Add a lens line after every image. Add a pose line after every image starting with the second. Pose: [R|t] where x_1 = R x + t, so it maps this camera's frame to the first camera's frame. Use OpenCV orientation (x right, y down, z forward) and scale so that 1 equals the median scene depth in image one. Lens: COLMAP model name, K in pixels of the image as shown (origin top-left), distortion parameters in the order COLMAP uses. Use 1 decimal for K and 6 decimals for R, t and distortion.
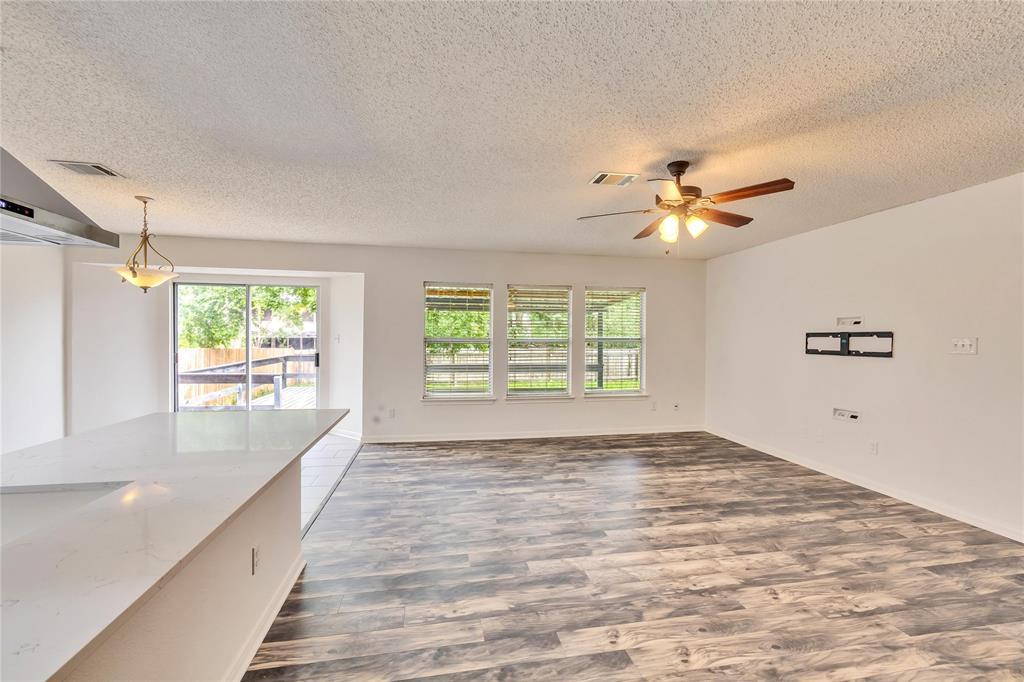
lens RADIAL K [[439.7, 0, 520.1], [0, 439.7, 339.7], [0, 0, 1]] dist [-0.006278, 0.000707]
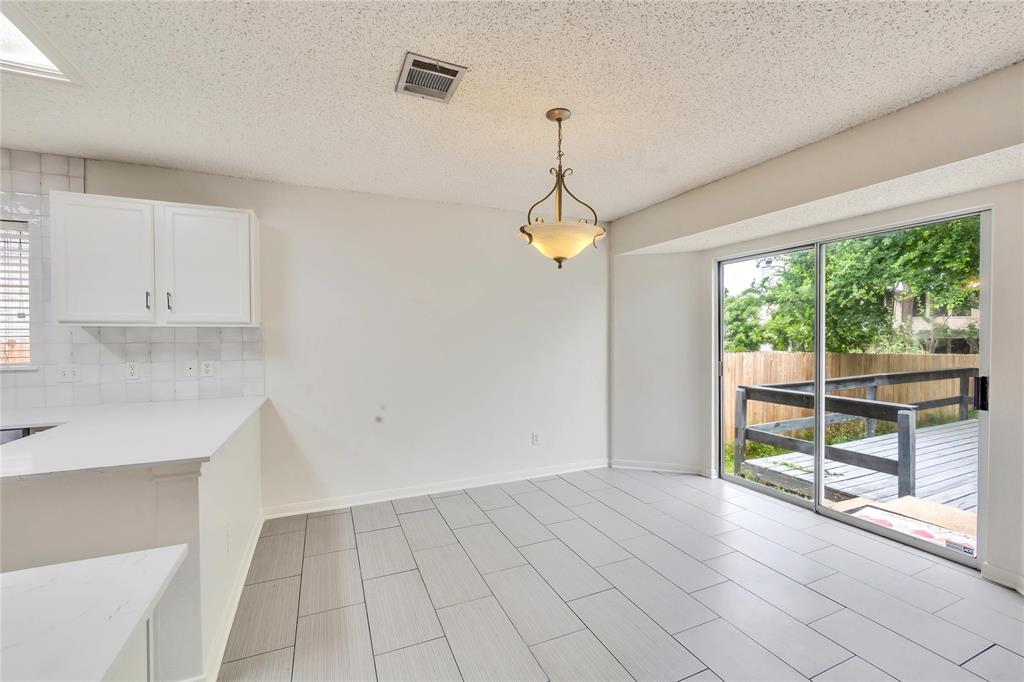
lens RADIAL K [[439.7, 0, 514.4], [0, 439.7, 344.4], [0, 0, 1]] dist [-0.006278, 0.000707]
pose [[0.233278, 0.006582, -0.972388, -0.267567], [0.000307, 0.999977, 0.006843, -0.003581], [0.972410, -0.001895, 0.233271, 0.786701]]
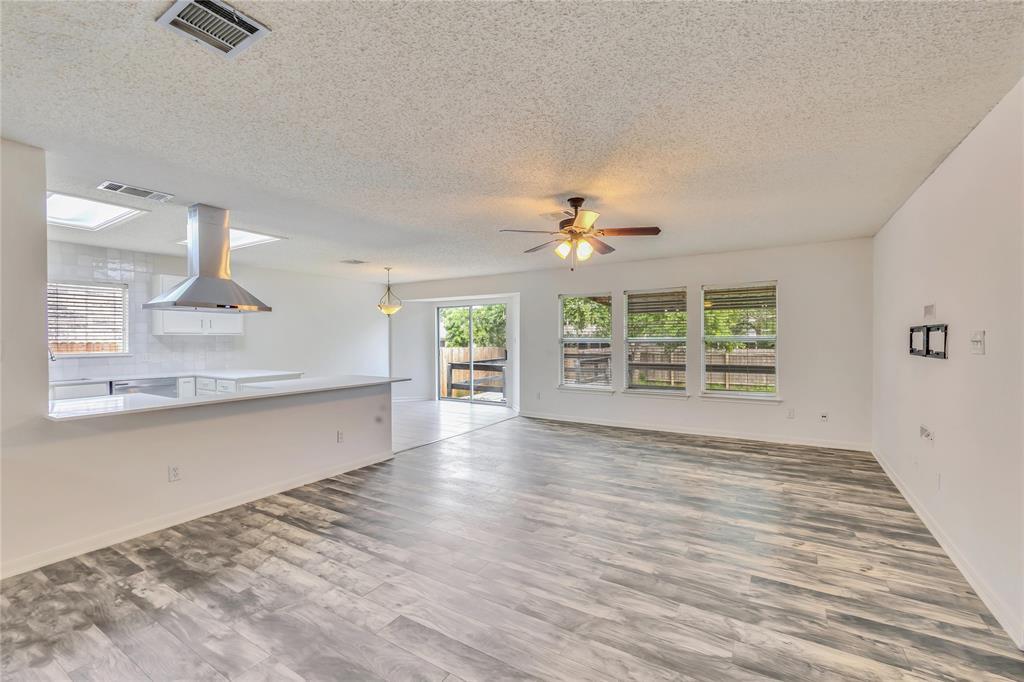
lens RADIAL K [[439.7, 0, 511.6], [0, 439.7, 339.9], [0, 0, 1]] dist [-0.006278, 0.000707]
pose [[0.731908, -0.009612, -0.681335, 0.834762], [0.008897, 0.999950, -0.004550, 0.005286], [0.681345, -0.002731, 0.731957, -0.038871]]
